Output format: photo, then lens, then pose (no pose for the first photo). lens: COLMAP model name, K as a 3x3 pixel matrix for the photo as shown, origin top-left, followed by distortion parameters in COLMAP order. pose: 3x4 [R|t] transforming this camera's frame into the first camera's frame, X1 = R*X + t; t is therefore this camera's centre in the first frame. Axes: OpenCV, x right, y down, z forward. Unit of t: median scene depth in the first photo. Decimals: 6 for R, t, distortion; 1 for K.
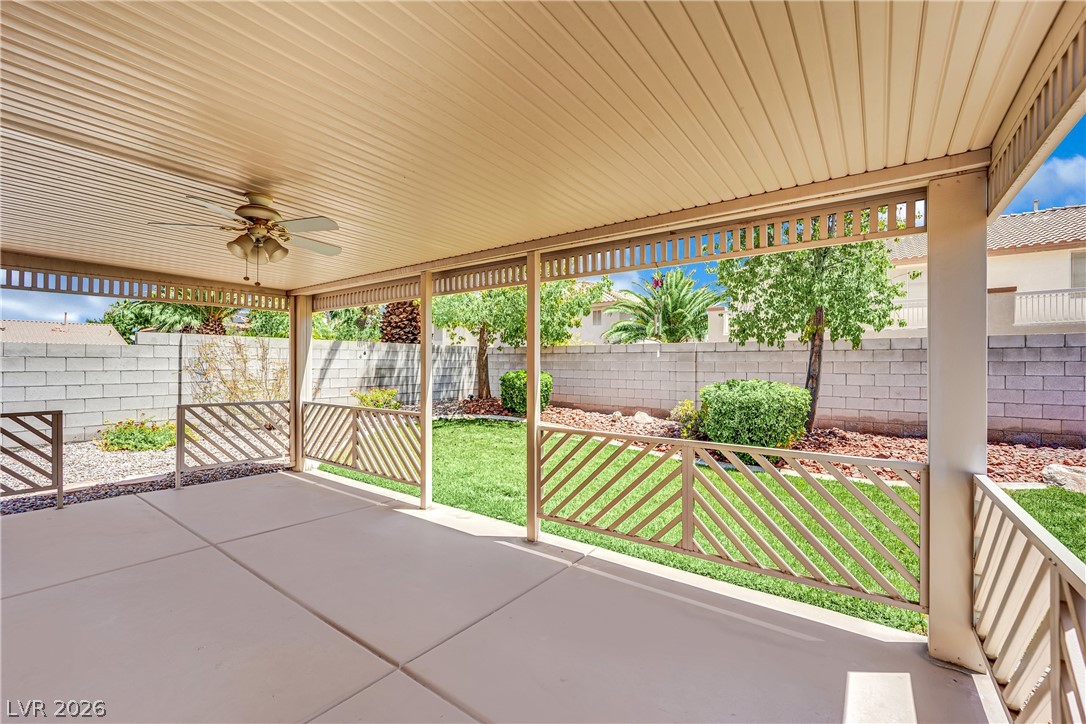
lens RADIAL K [[476.2, 0, 534.6], [0, 476.2, 360.0], [0, 0, 1]] dist [-0.003518, -0.000178]
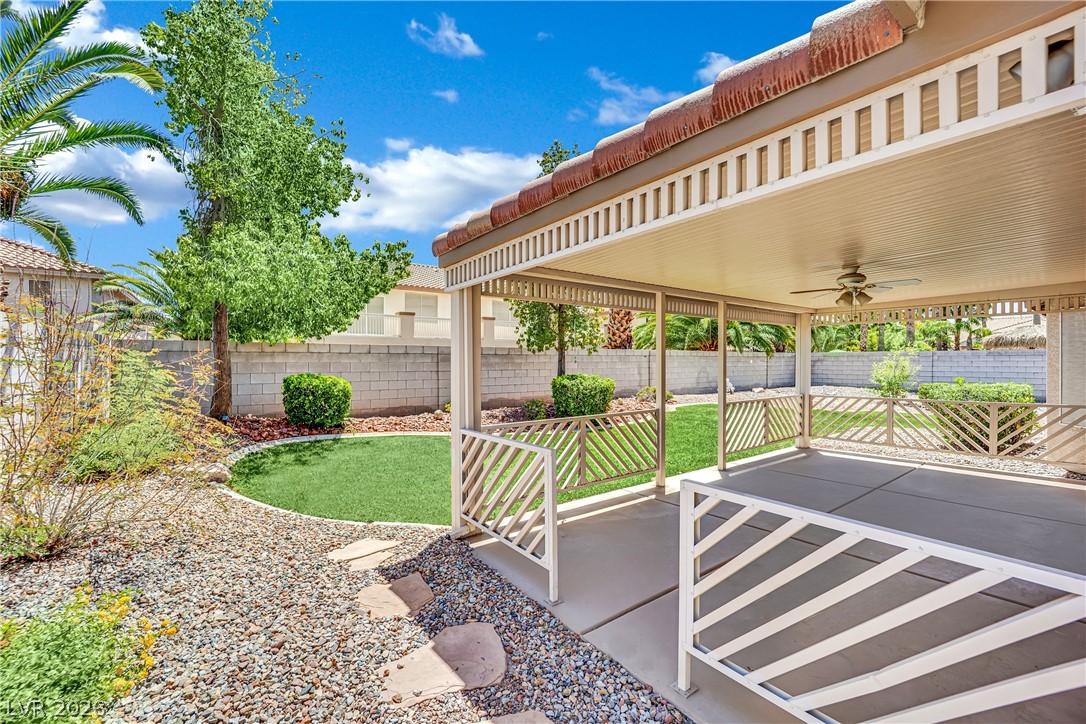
lens RADIAL K [[476.2, 0, 534.6], [0, 476.2, 360.0], [0, 0, 1]] dist [-0.003518, -0.000178]
pose [[0.231908, -0.004118, 0.972729, -1.463971], [-0.008754, 0.999942, 0.006320, -0.022403], [-0.972698, -0.009981, 0.231859, 1.003381]]
